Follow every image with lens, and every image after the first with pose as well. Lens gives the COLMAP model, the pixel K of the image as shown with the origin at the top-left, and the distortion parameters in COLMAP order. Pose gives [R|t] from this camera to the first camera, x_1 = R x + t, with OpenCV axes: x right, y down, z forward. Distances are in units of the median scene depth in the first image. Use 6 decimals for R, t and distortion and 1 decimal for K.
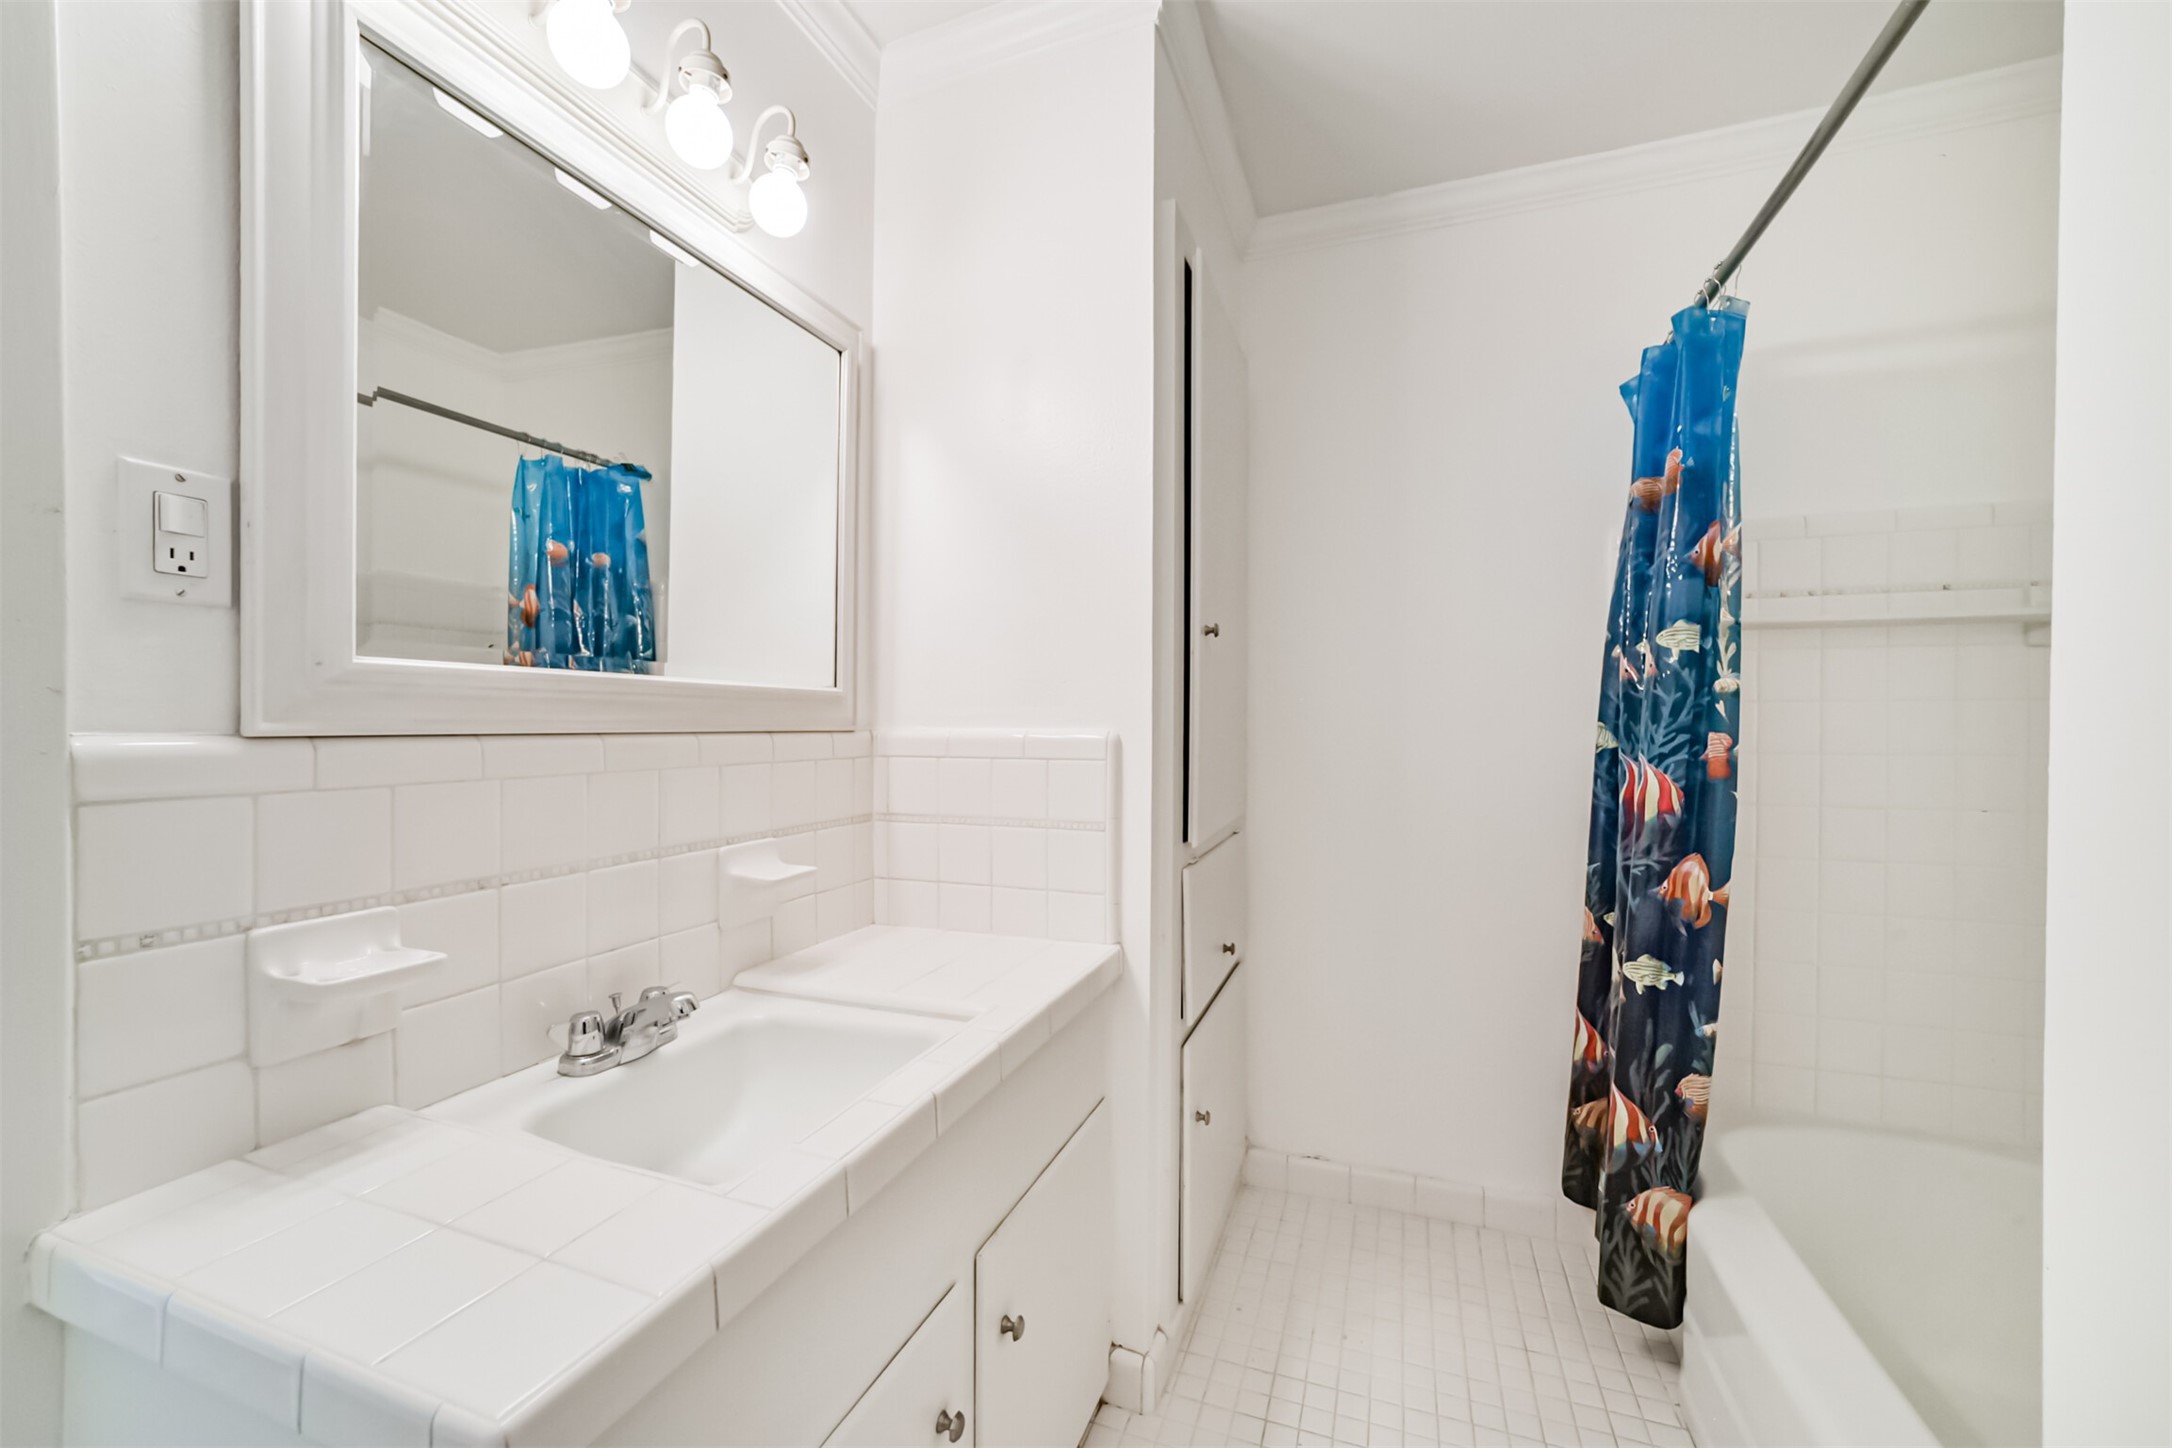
lens RADIAL K [[866.3, 0, 1089.3], [0, 866.3, 735.4], [0, 0, 1]] dist [-0.033254, 0.011115]
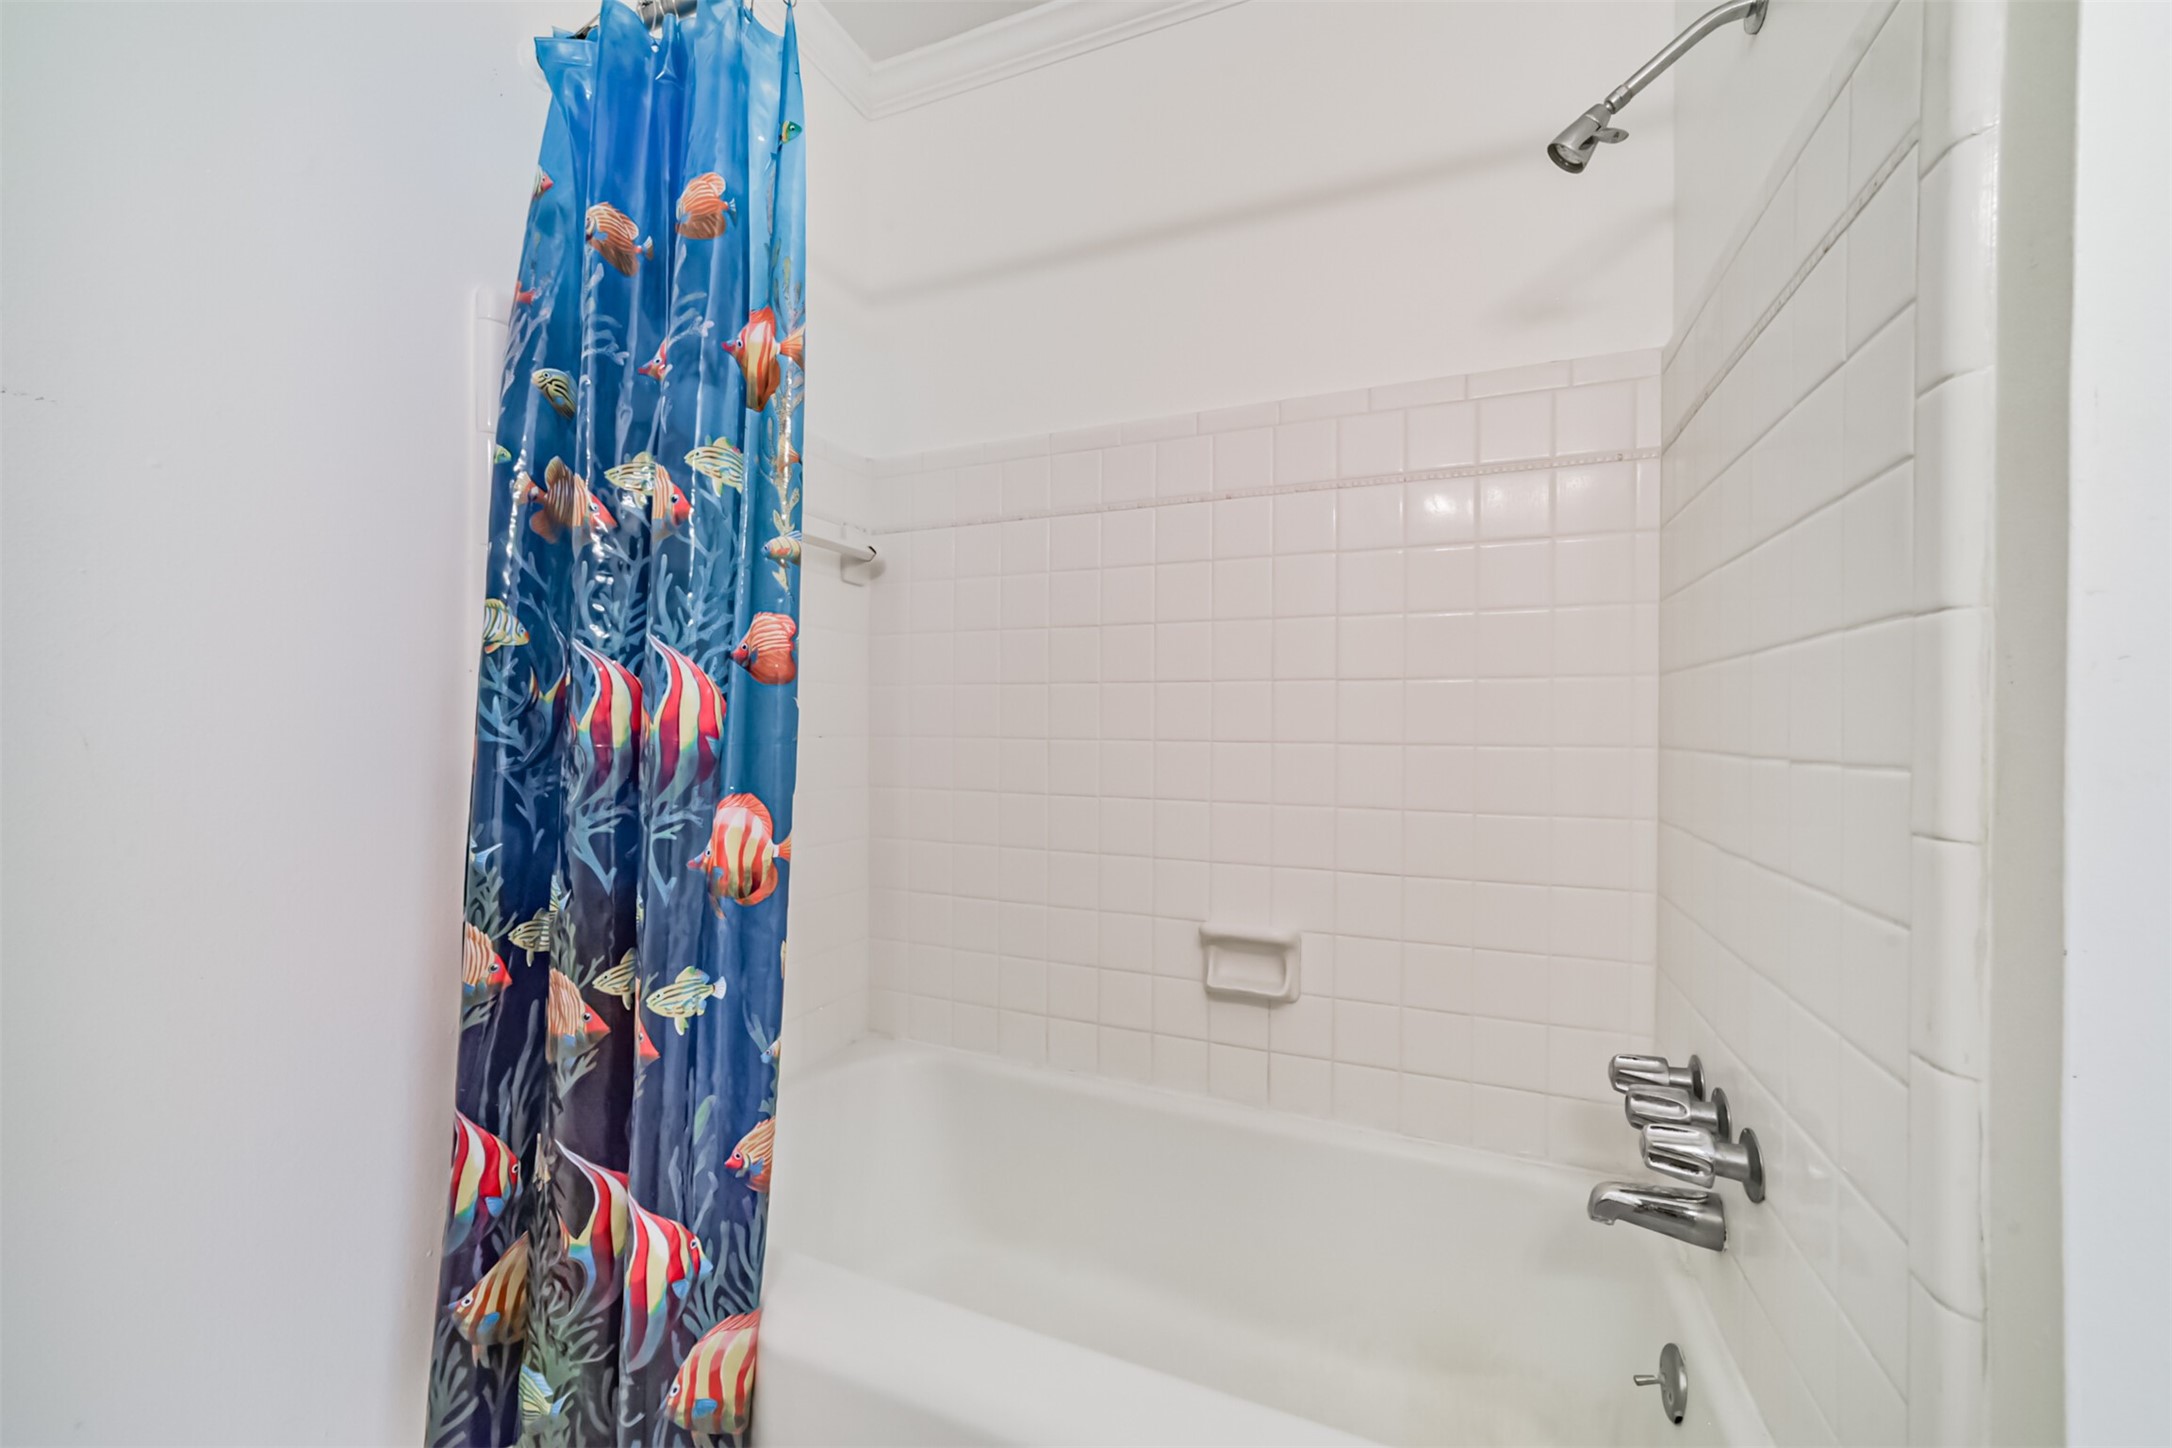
lens RADIAL K [[881.4, 0, 1084.7], [0, 881.4, 715.9], [0, 0, 1]] dist [-0.011589, 0.000207]
pose [[0.045069, 0.001811, 0.998982, 0.033407], [0.006928, 0.999974, -0.002125, 0.079691], [-0.998960, 0.007017, 0.045055, 0.687113]]
